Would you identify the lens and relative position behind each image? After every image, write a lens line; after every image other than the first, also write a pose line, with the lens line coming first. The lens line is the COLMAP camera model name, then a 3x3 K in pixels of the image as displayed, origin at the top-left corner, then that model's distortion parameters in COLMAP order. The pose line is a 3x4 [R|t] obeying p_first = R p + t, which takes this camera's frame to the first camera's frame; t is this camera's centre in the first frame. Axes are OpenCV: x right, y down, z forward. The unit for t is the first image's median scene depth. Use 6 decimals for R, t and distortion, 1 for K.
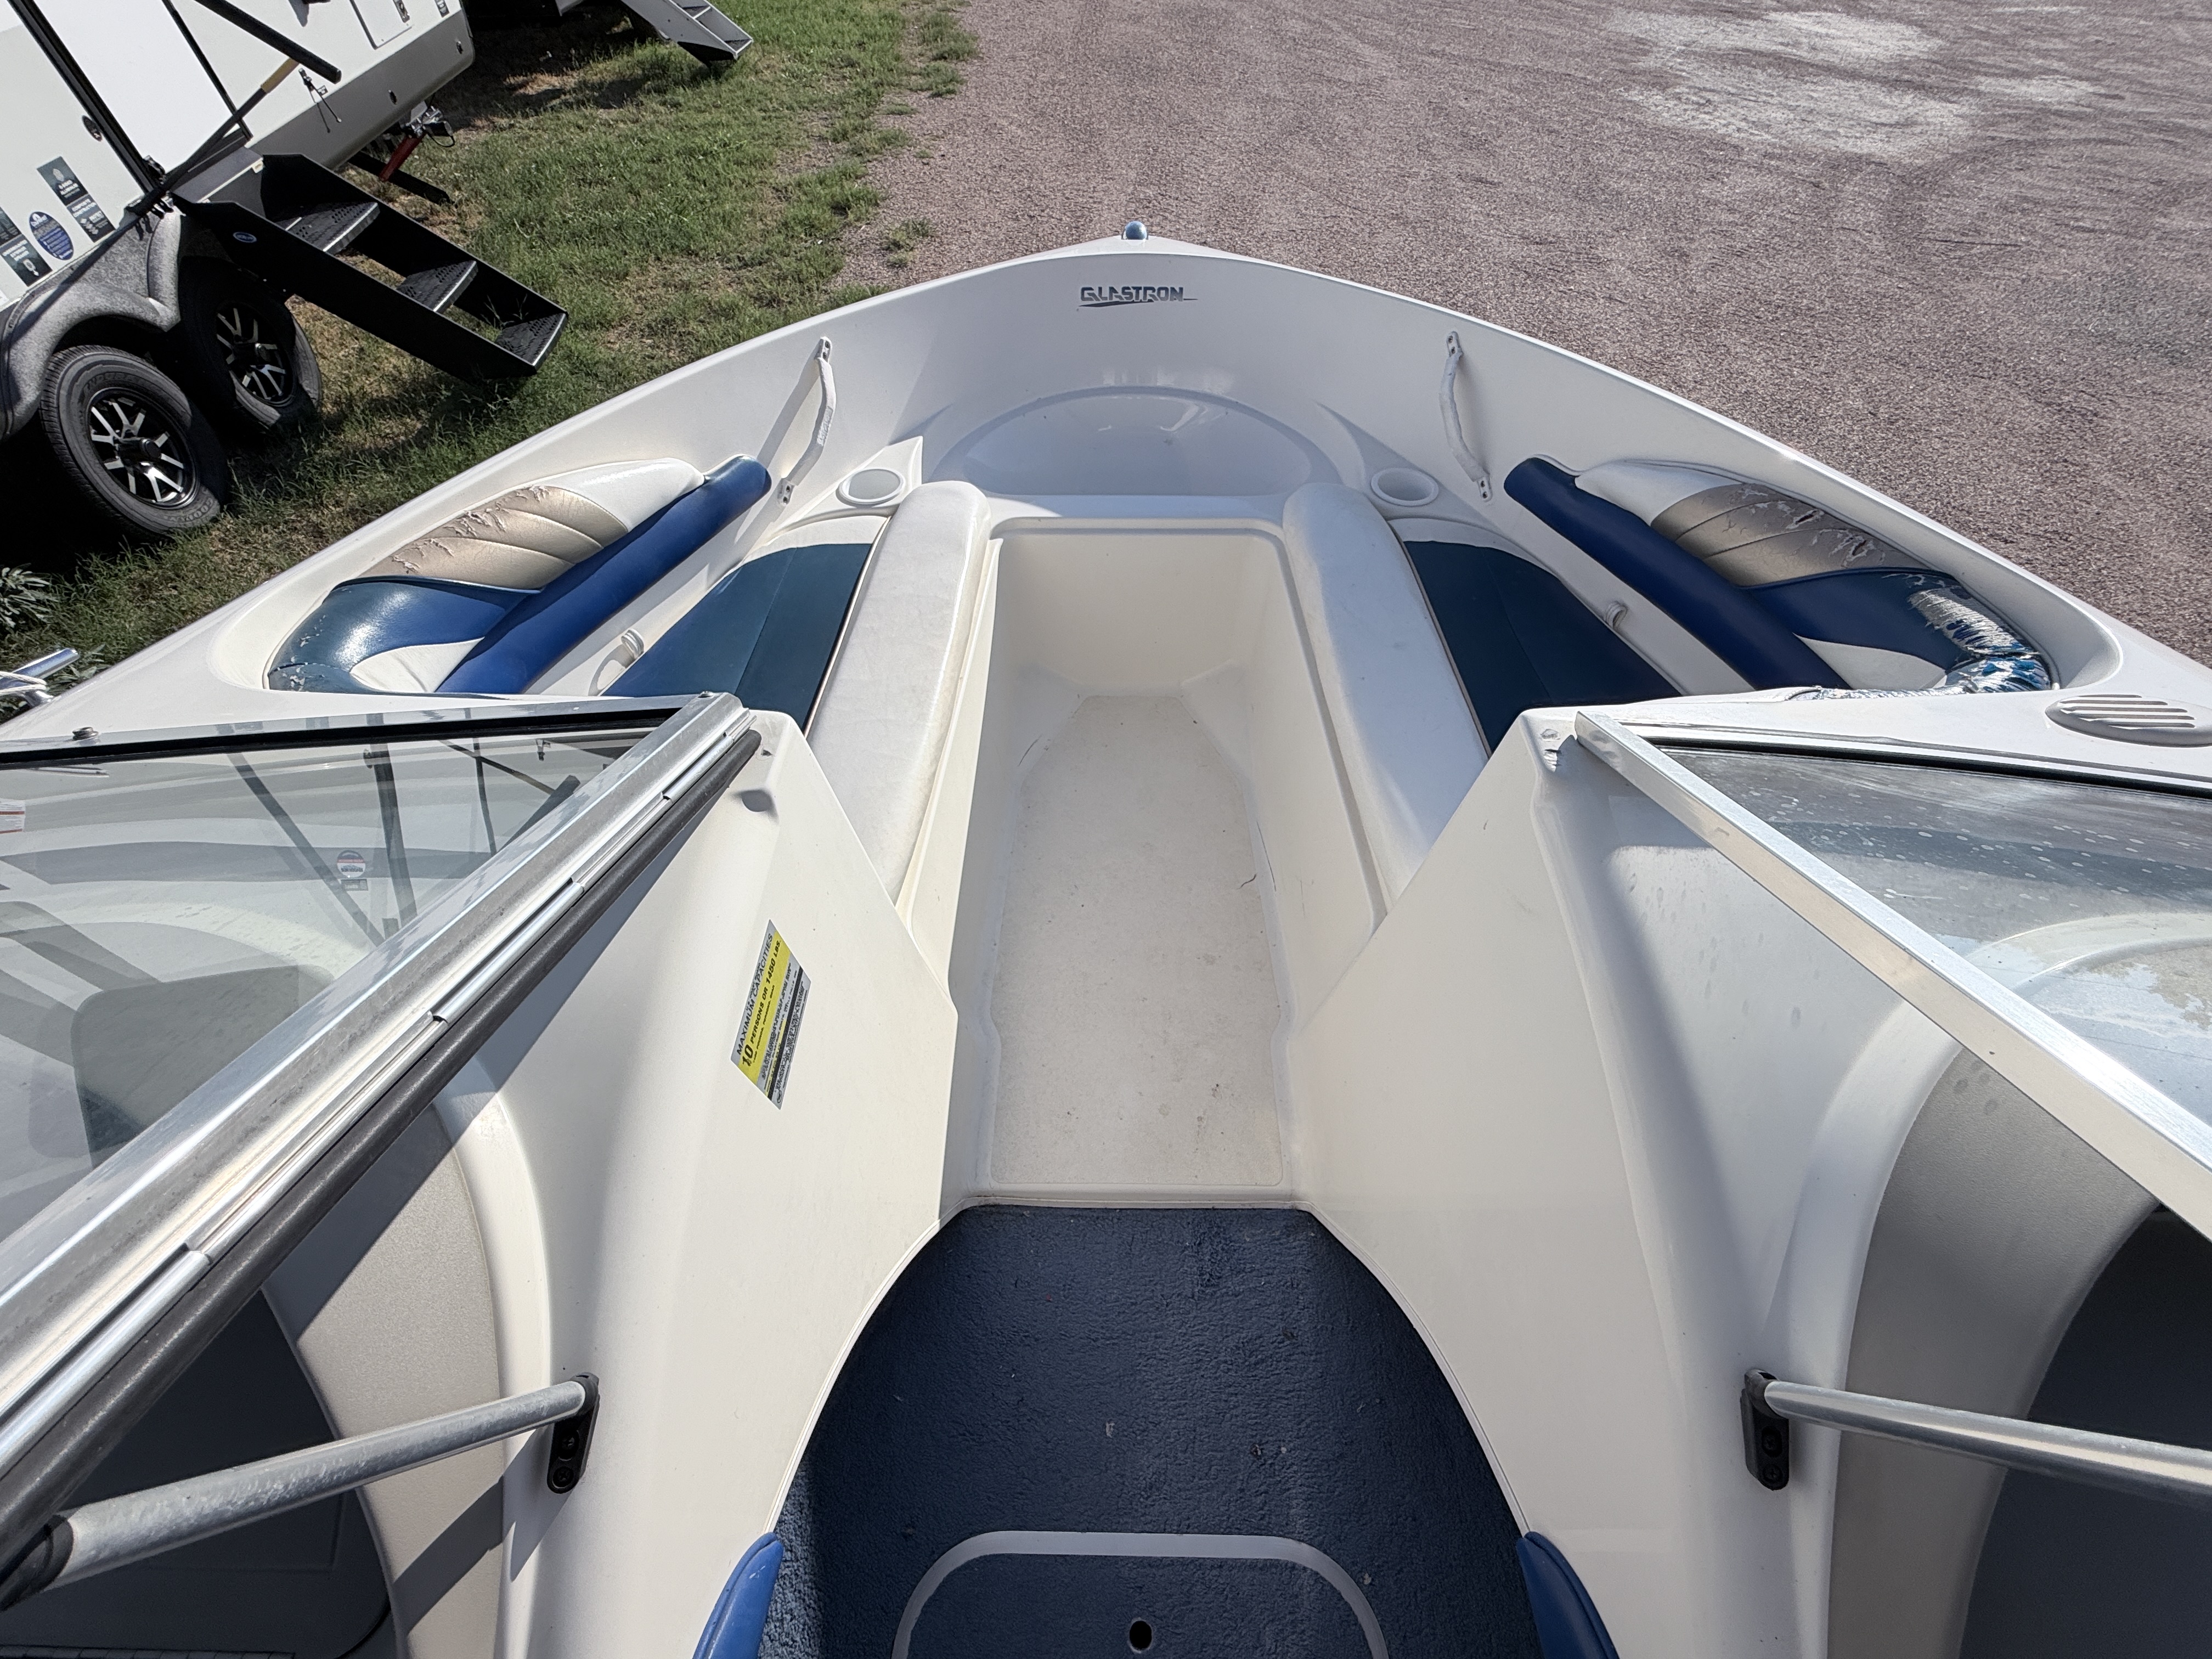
lens RADIAL K [[915.4, 0, 1103.2], [0, 915.4, 826.4], [0, 0, 1]] dist [0.000777, 0.000001]
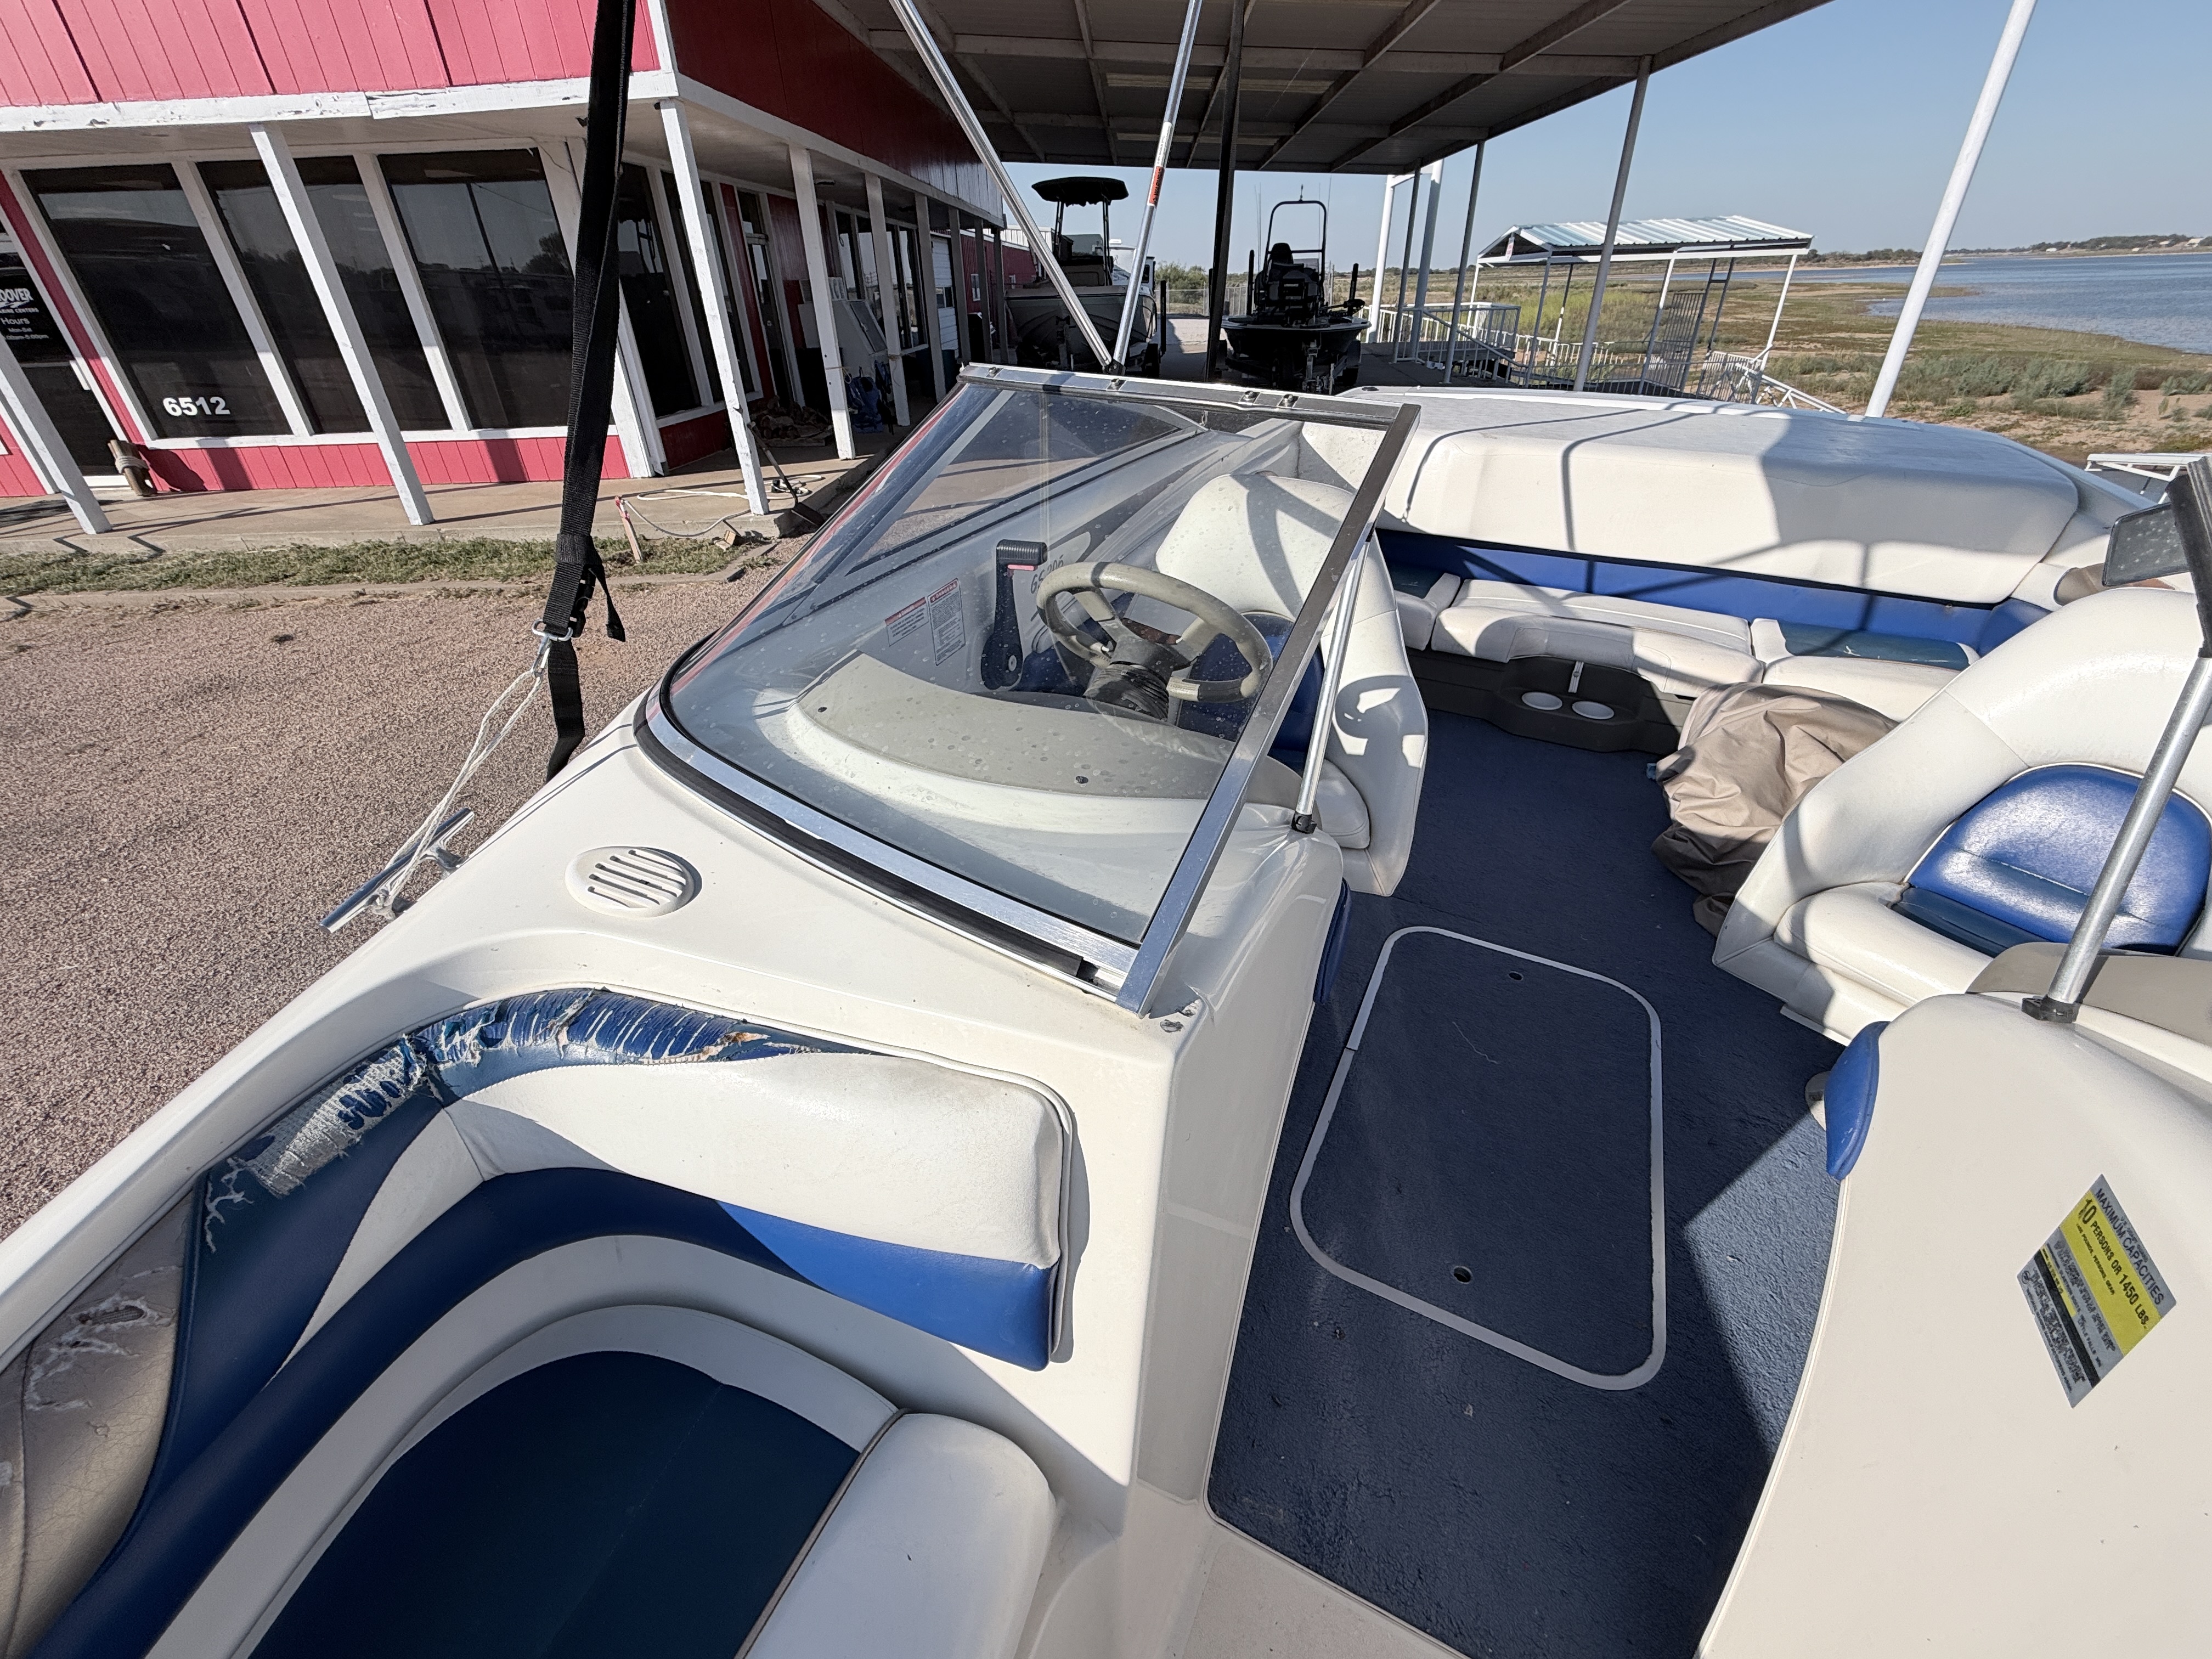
lens RADIAL K [[917.6, 0, 1106.0], [0, 917.6, 829.5], [0, 0, 1]] dist [0.000883, 0.000012]
pose [[-0.897219, -0.237094, 0.372538, 0.032797], [0.342302, 0.159551, 0.925944, -0.118025], [-0.278974, 0.958295, -0.061995, 0.110216]]
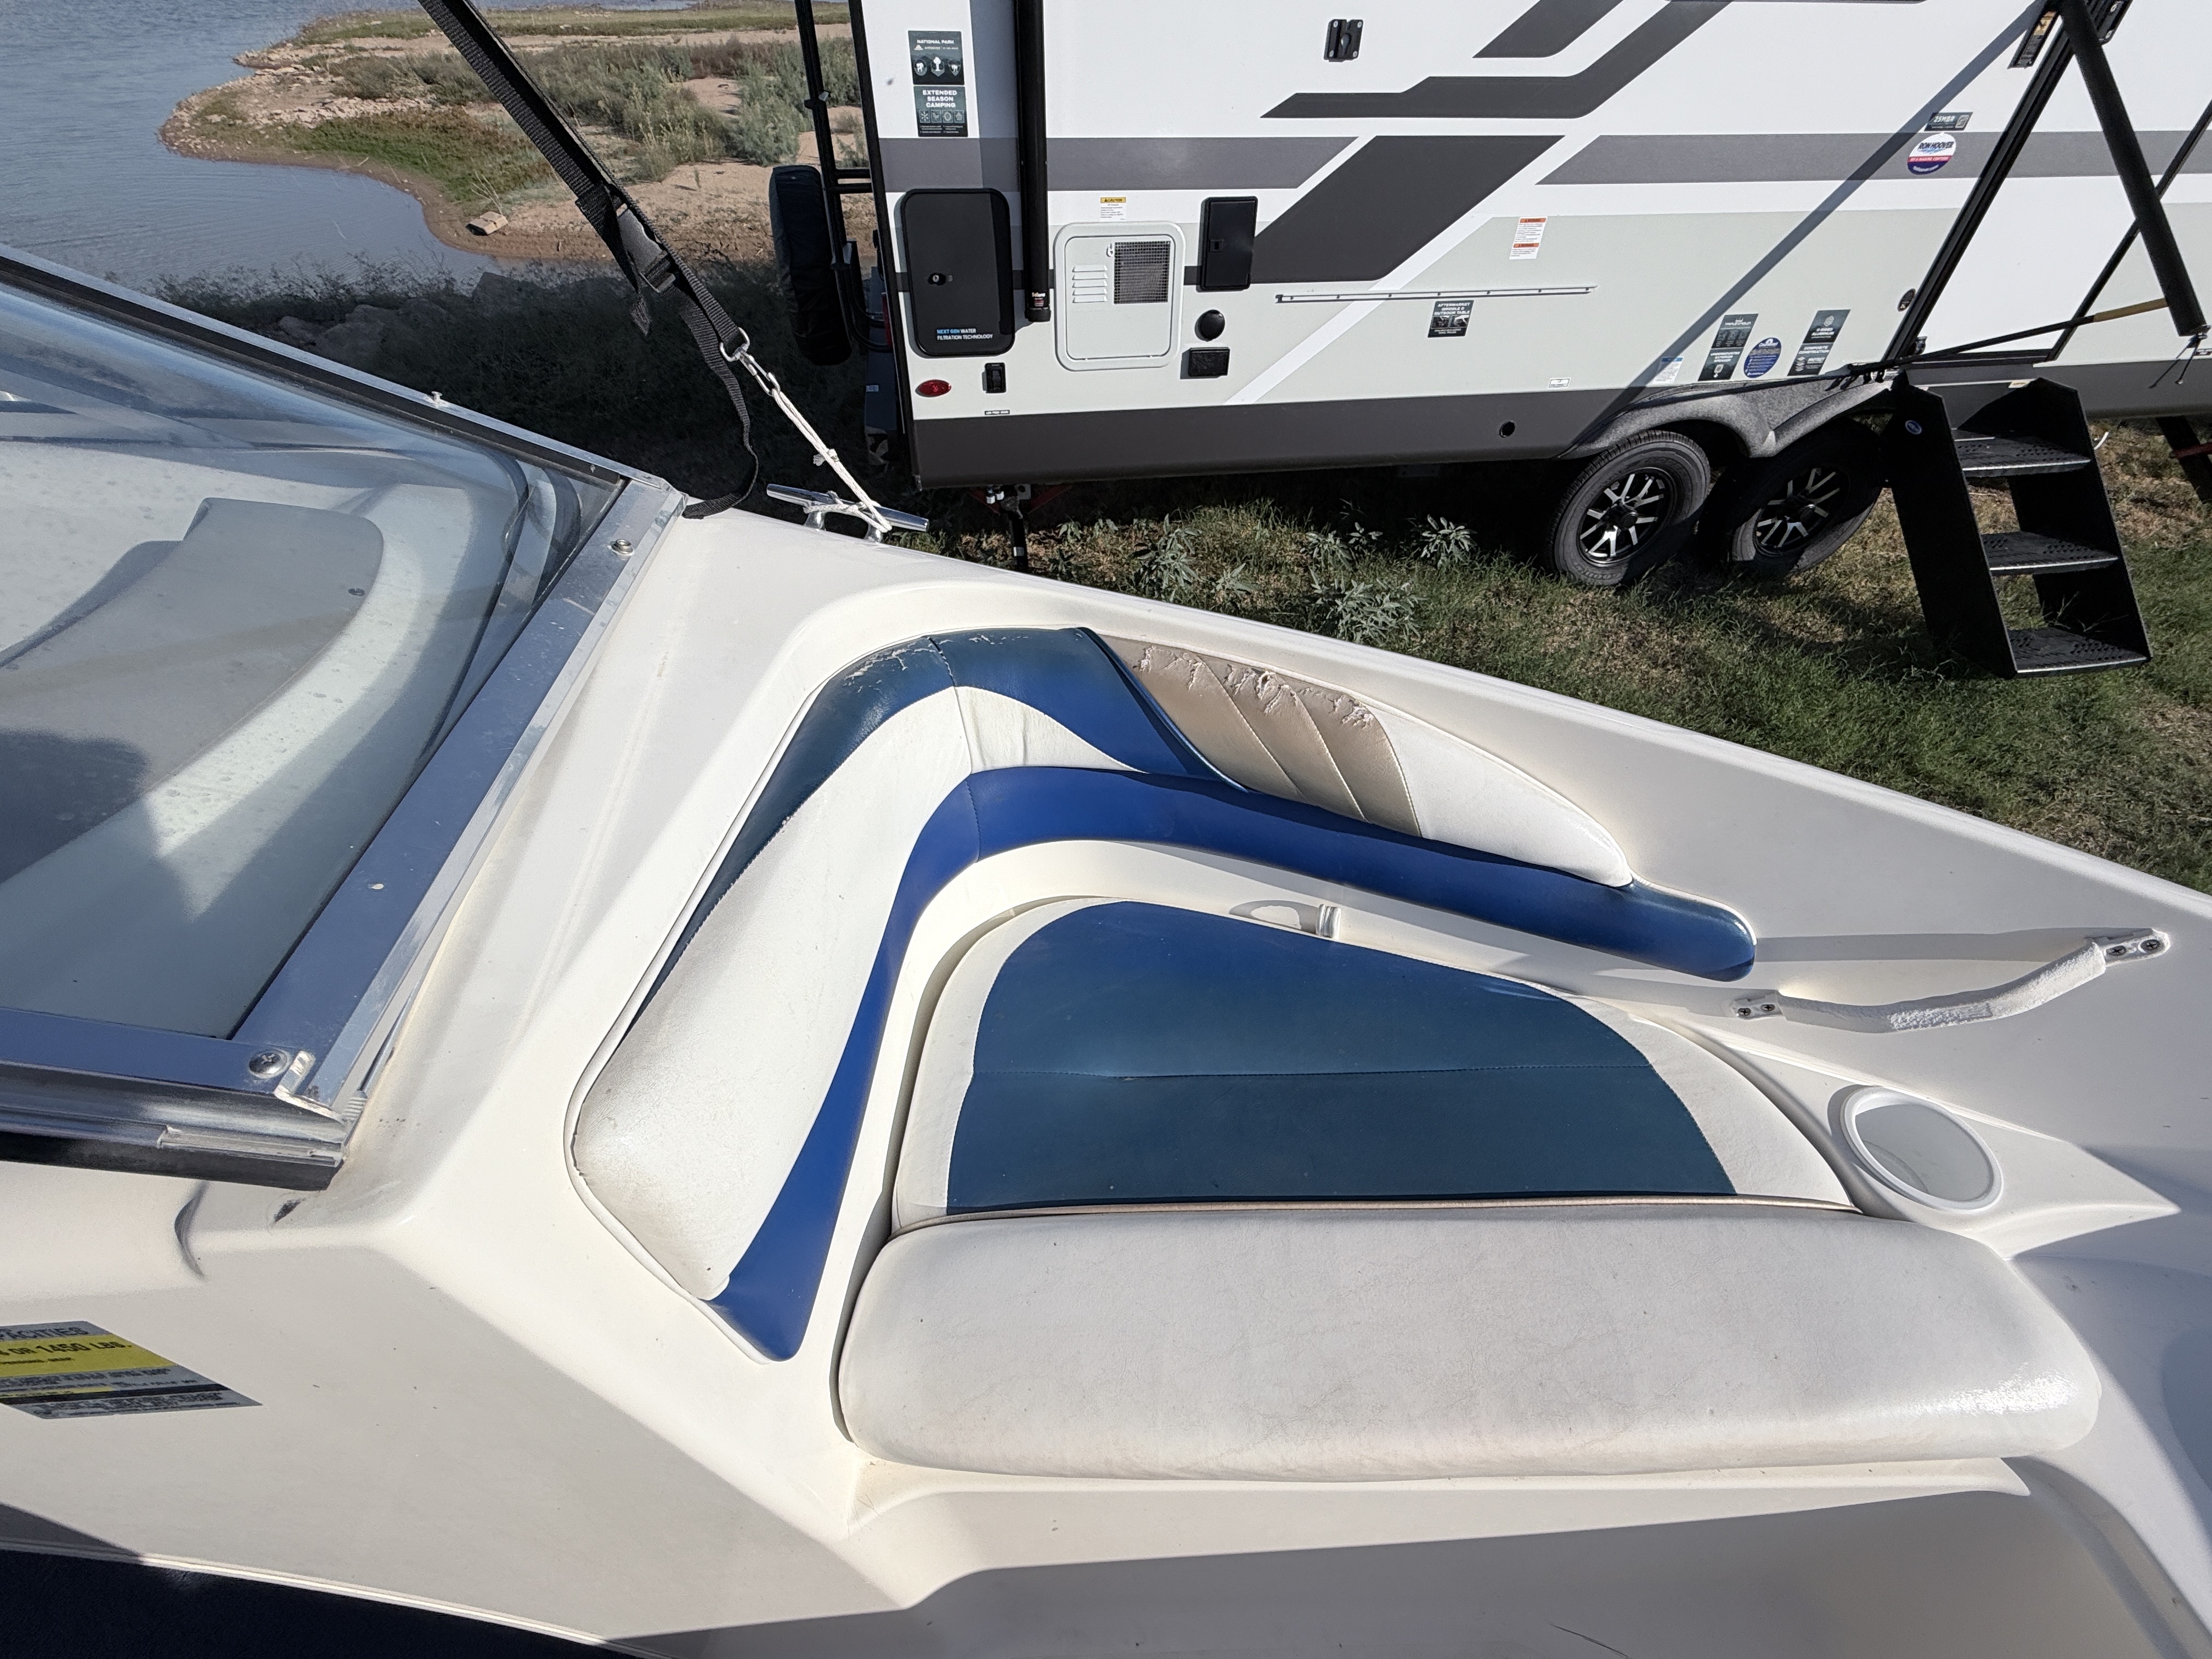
lens RADIAL K [[915.4, 0, 1103.2], [0, 915.4, 826.4], [0, 0, 1]] dist [0.000777, 0.000001]
pose [[0.075487, 0.676871, -0.732220, -0.013719], [-0.784571, 0.493528, 0.375338, -0.087931], [0.615427, 0.546145, 0.568308, 0.108678]]
